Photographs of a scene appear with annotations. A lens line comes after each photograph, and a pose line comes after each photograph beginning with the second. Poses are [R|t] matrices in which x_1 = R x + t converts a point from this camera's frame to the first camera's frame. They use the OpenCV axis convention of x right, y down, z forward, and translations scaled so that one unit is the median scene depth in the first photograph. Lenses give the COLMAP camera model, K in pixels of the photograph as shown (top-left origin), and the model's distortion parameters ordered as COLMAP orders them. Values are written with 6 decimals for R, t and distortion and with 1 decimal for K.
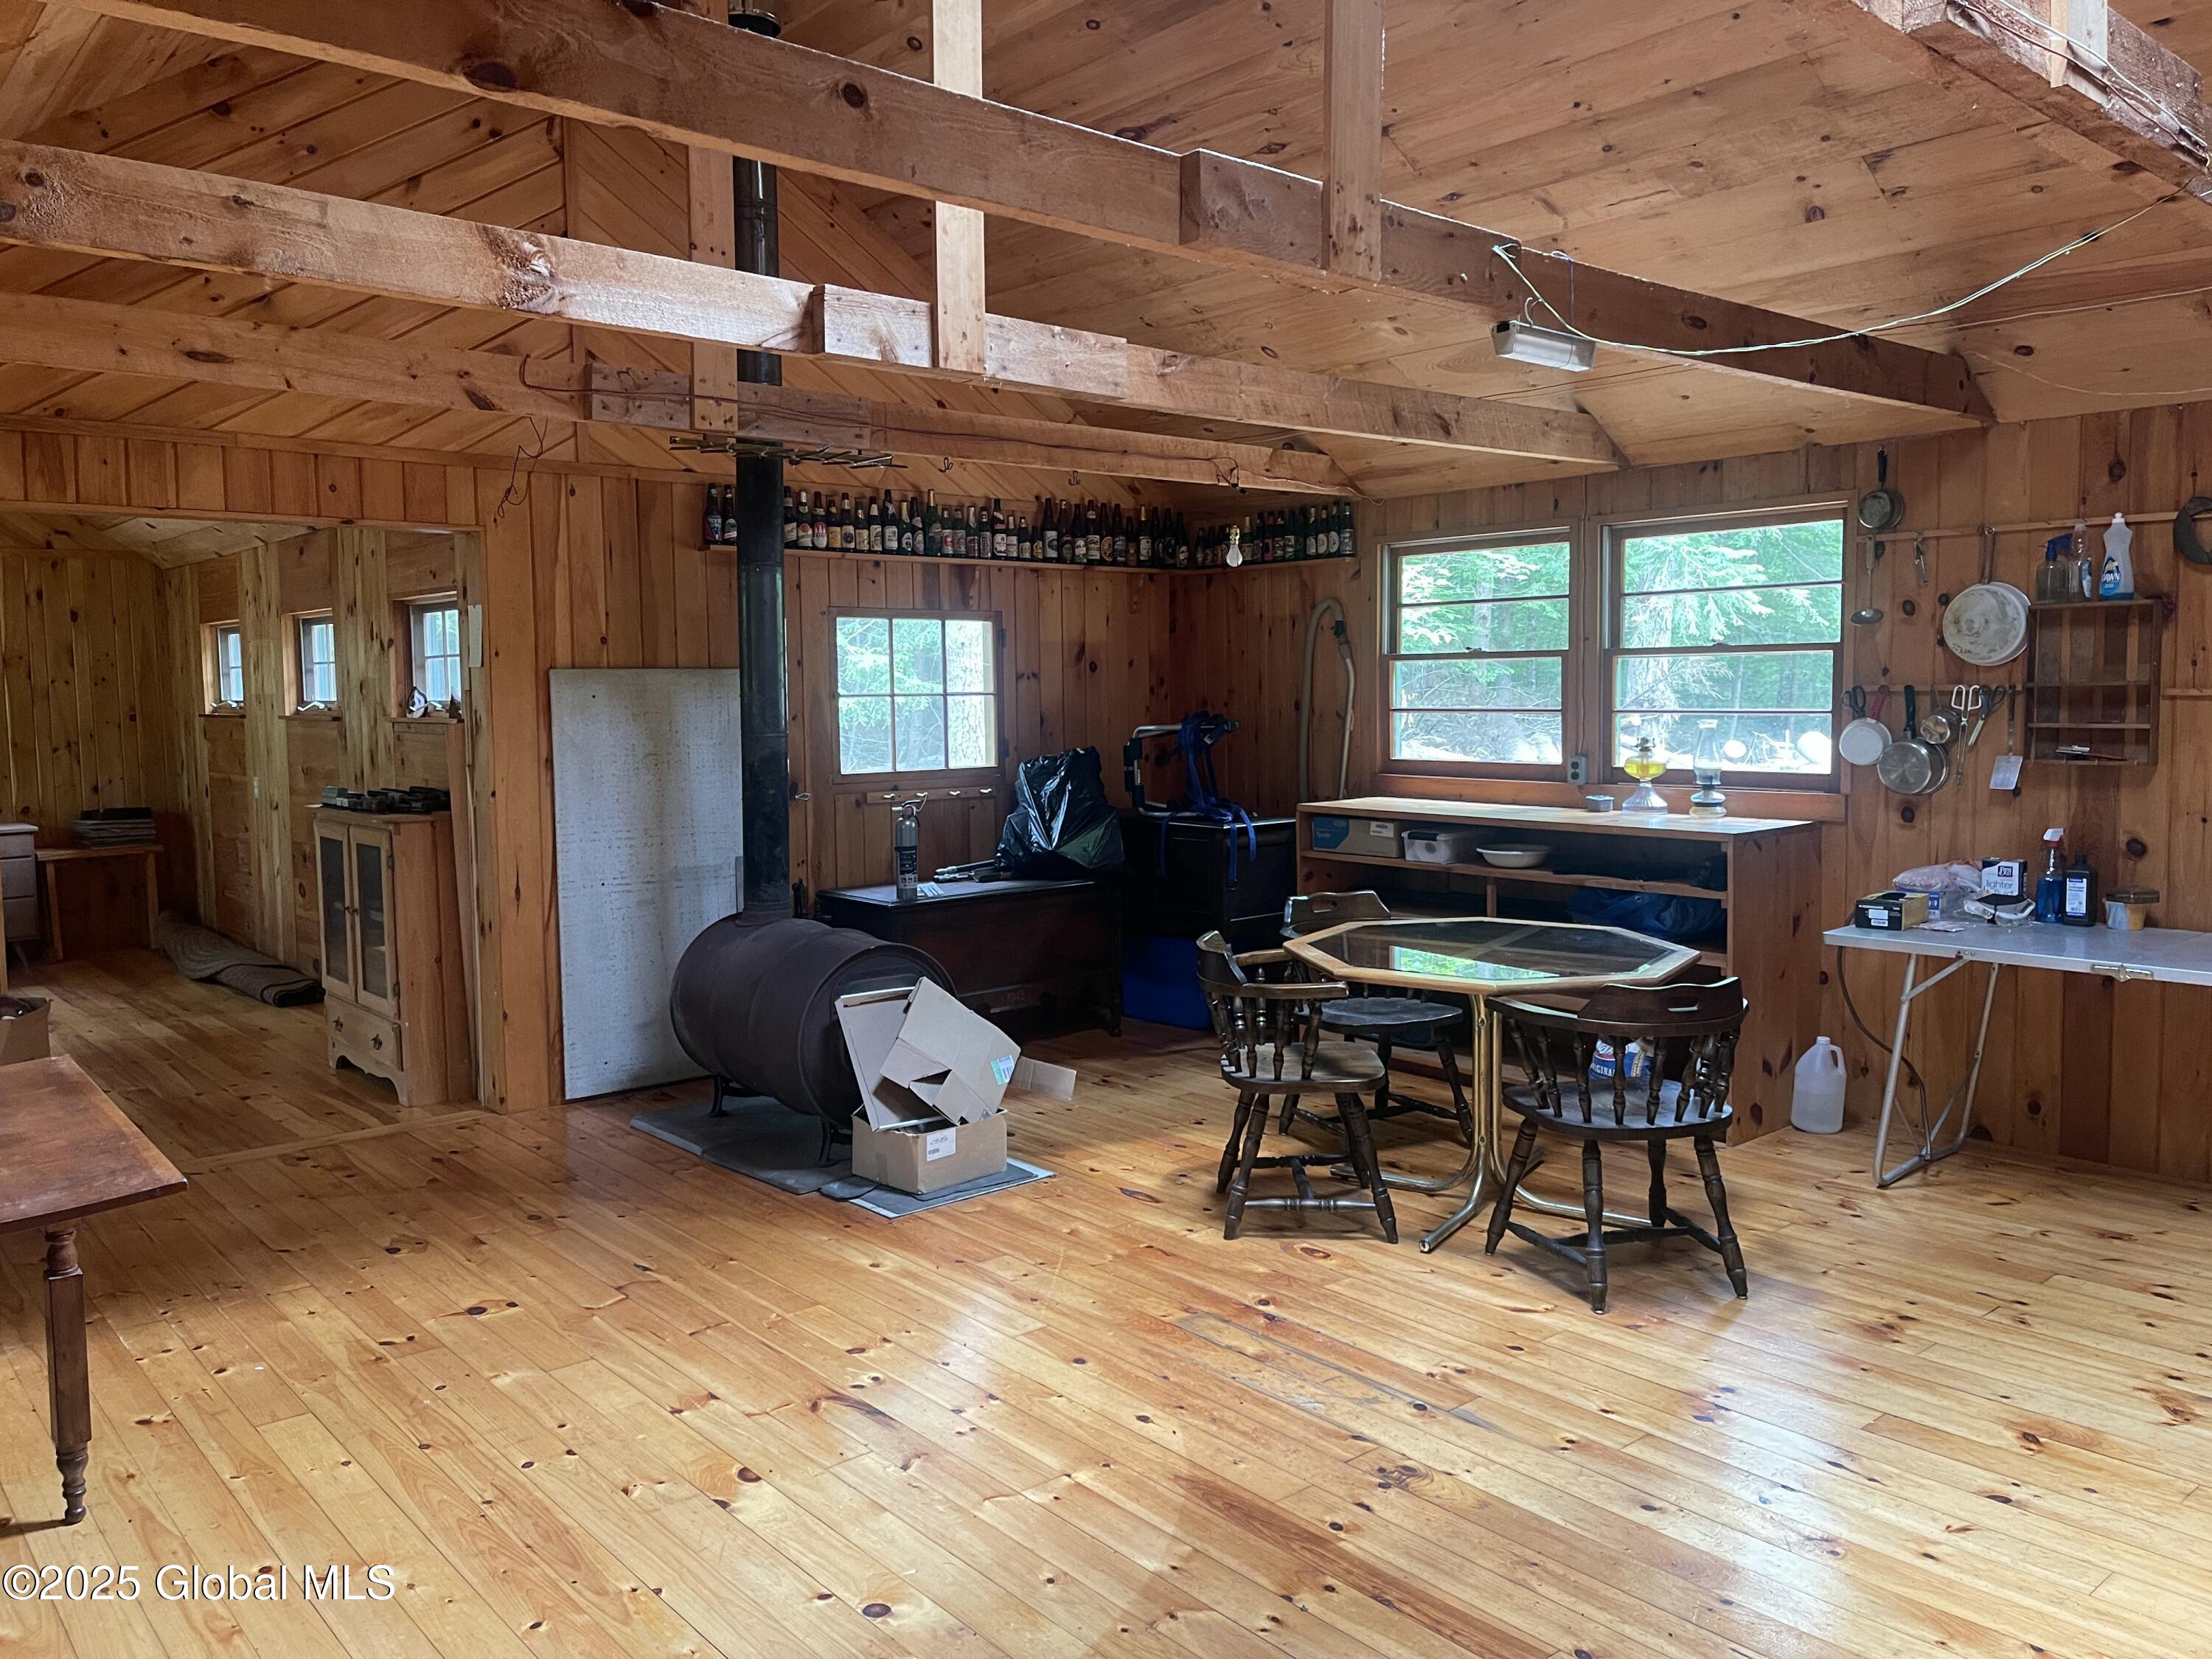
lens RADIAL K [[1680.2, 0, 1105.9], [0, 1680.2, 823.6], [0, 0, 1]] dist [0.066372, -0.049010]
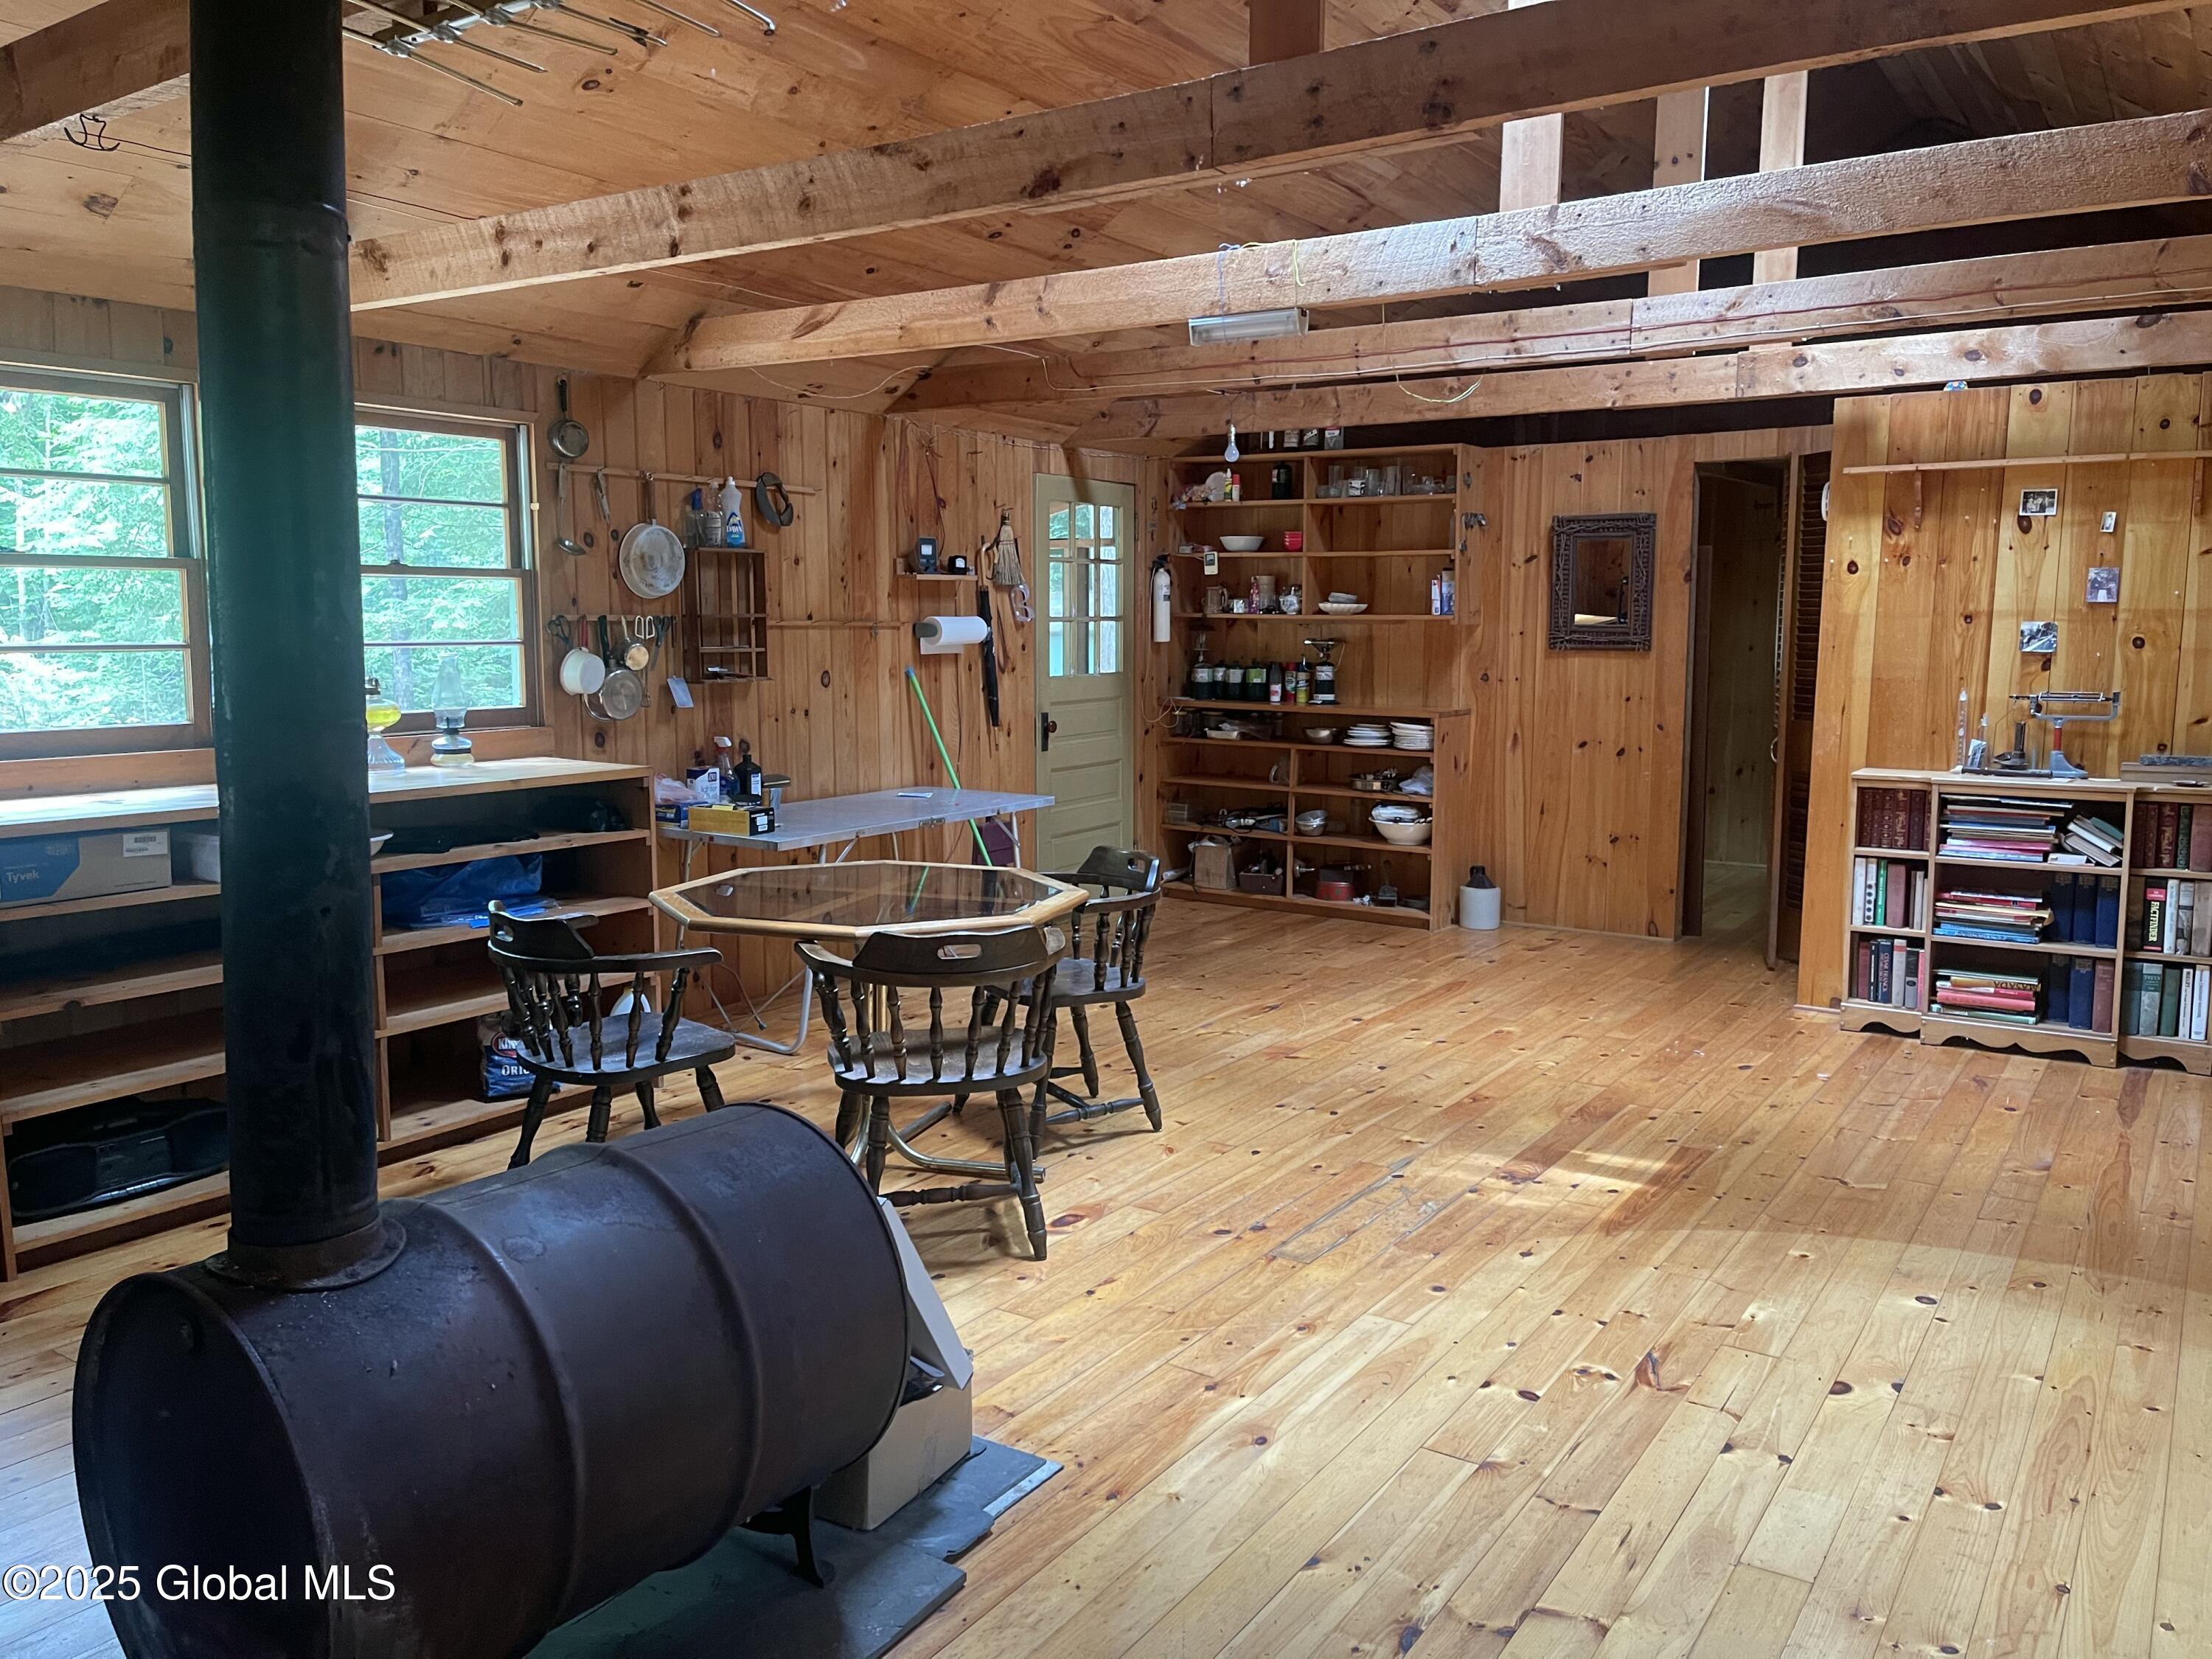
lens RADIAL K [[1680.2, 0, 1103.5], [0, 1680.2, 822.6], [0, 0, 1]] dist [0.066372, -0.049010]
pose [[-0.262546, -0.110606, 0.958559, -0.676259], [0.079598, 0.987540, 0.135751, -0.078990], [-0.961631, 0.111940, -0.250471, 1.072998]]
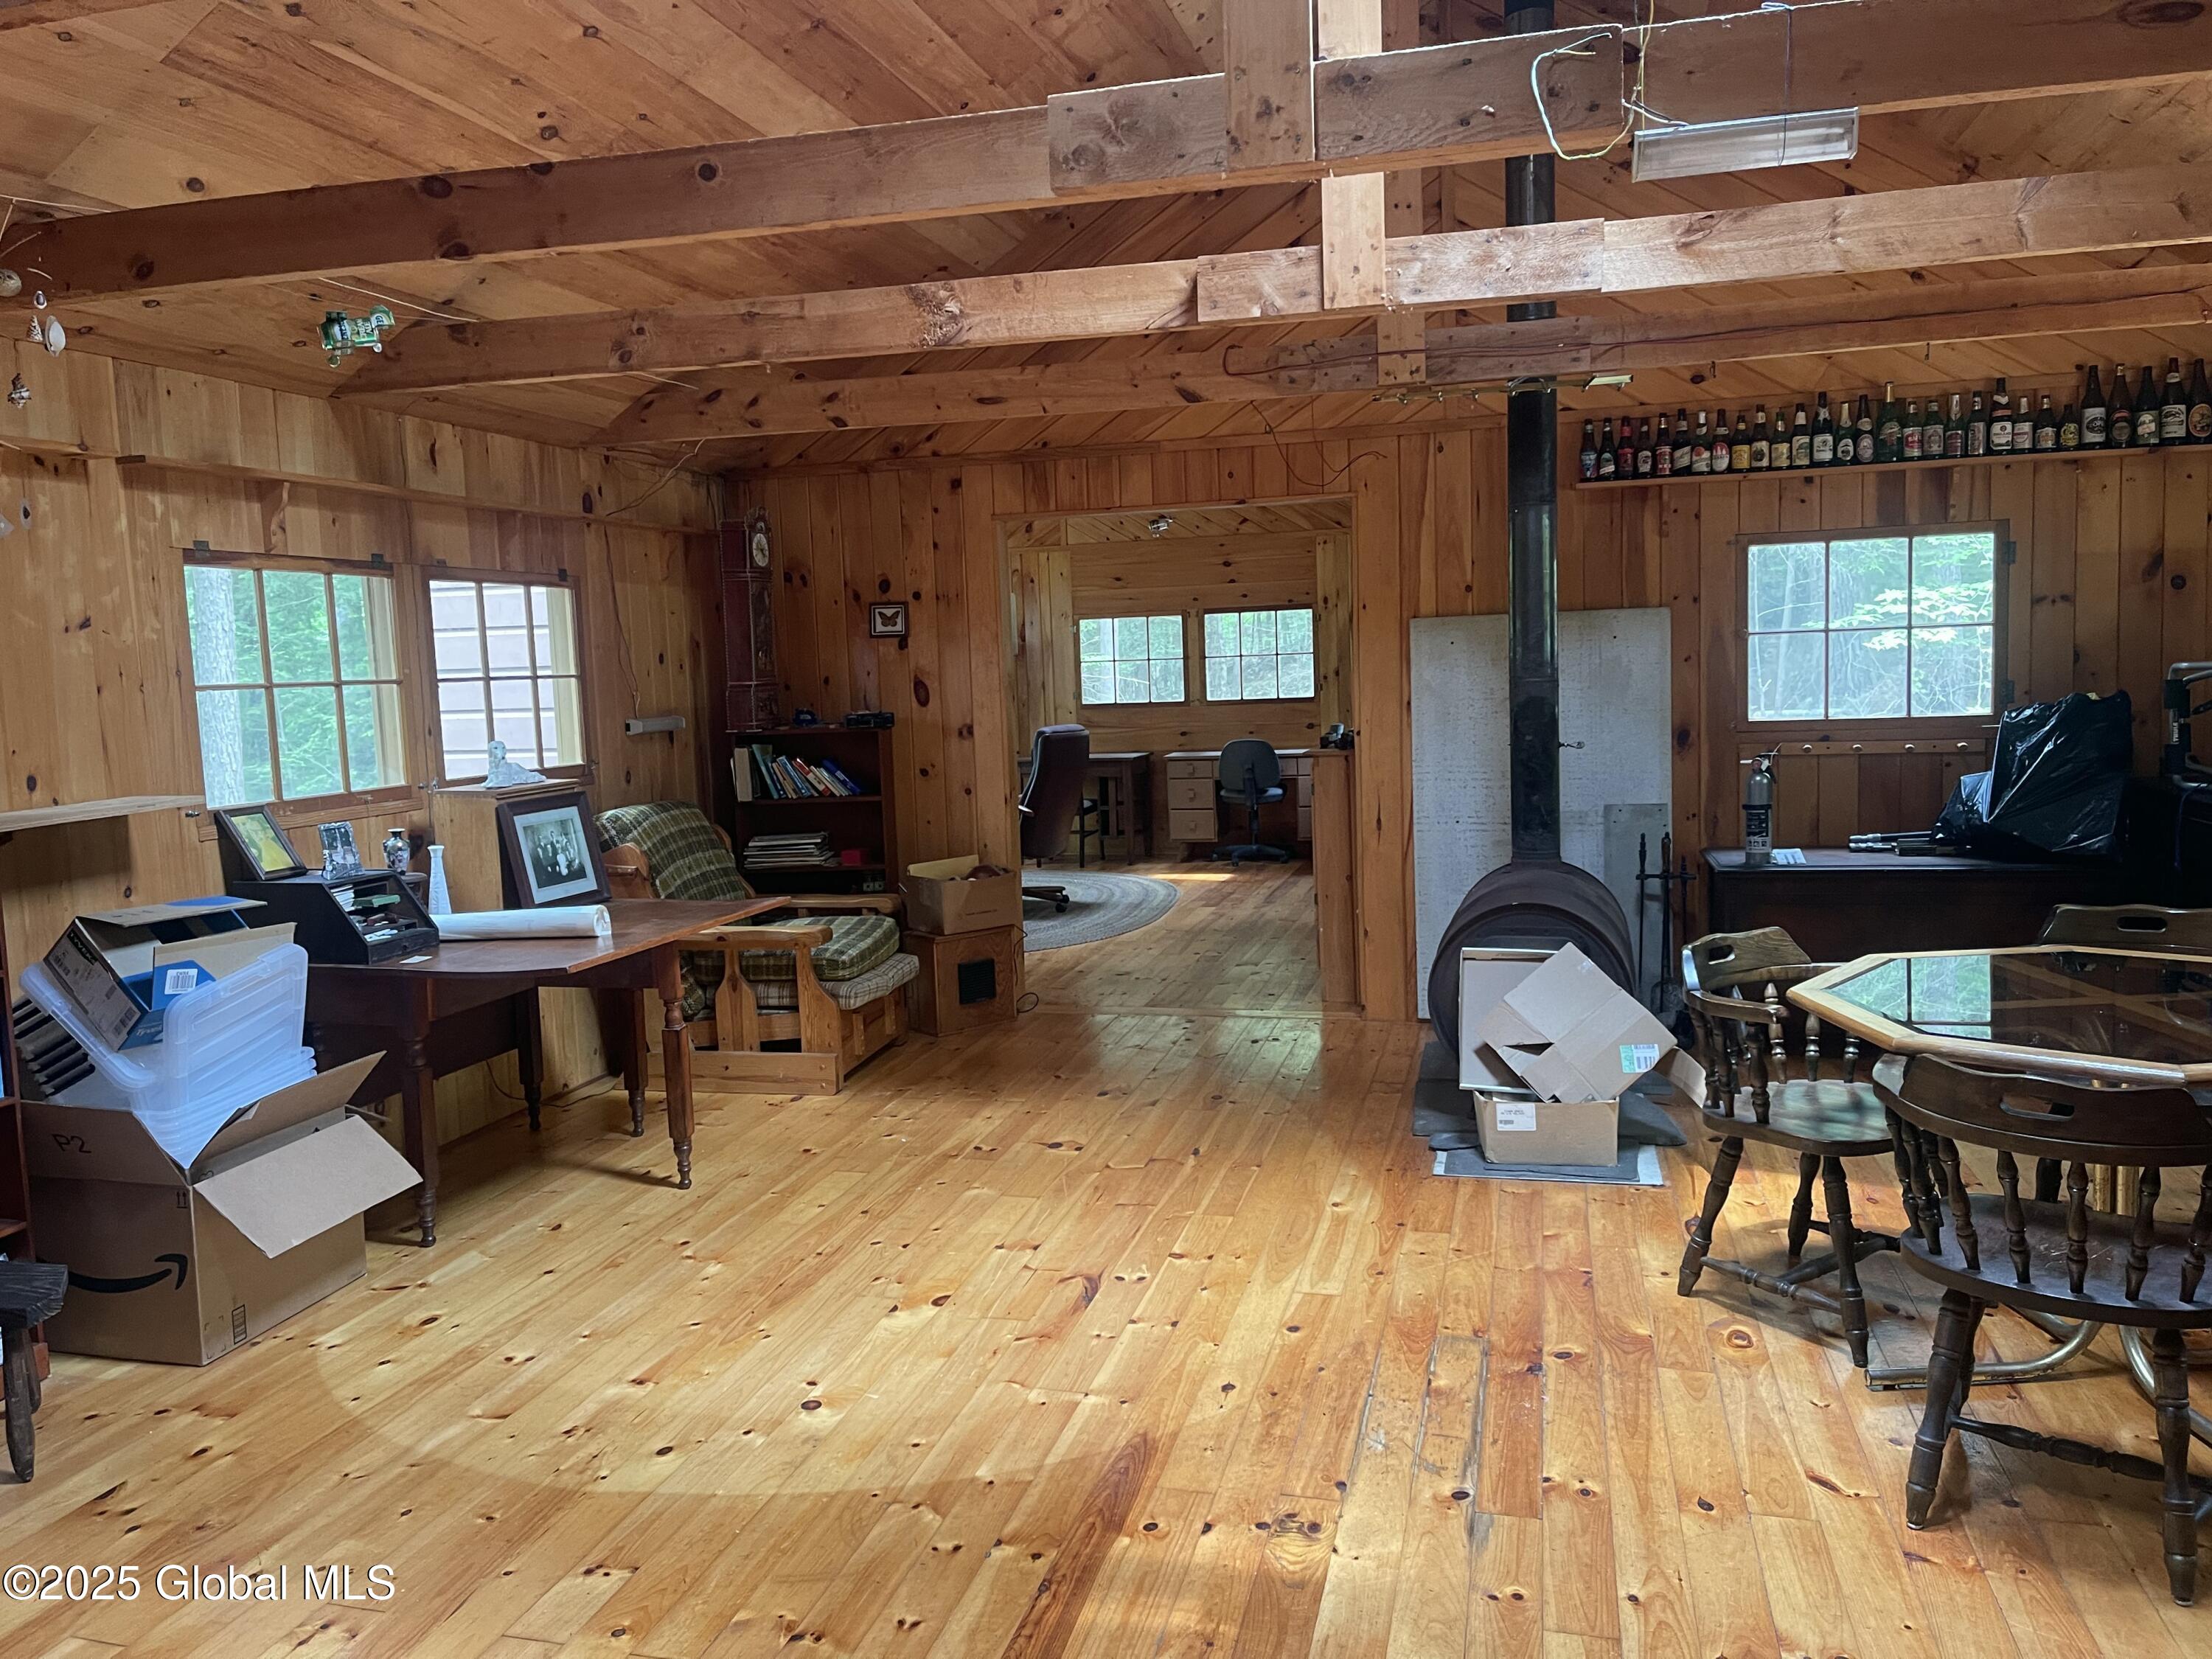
lens RADIAL K [[1680.2, 0, 1094.9], [0, 1680.2, 830.5], [0, 0, 1]] dist [0.066372, -0.049010]
pose [[0.559536, 0.075262, -0.825382, 0.536914], [-0.039581, 0.997159, 0.064093, -0.020762], [0.827860, -0.003193, 0.560925, 0.272978]]
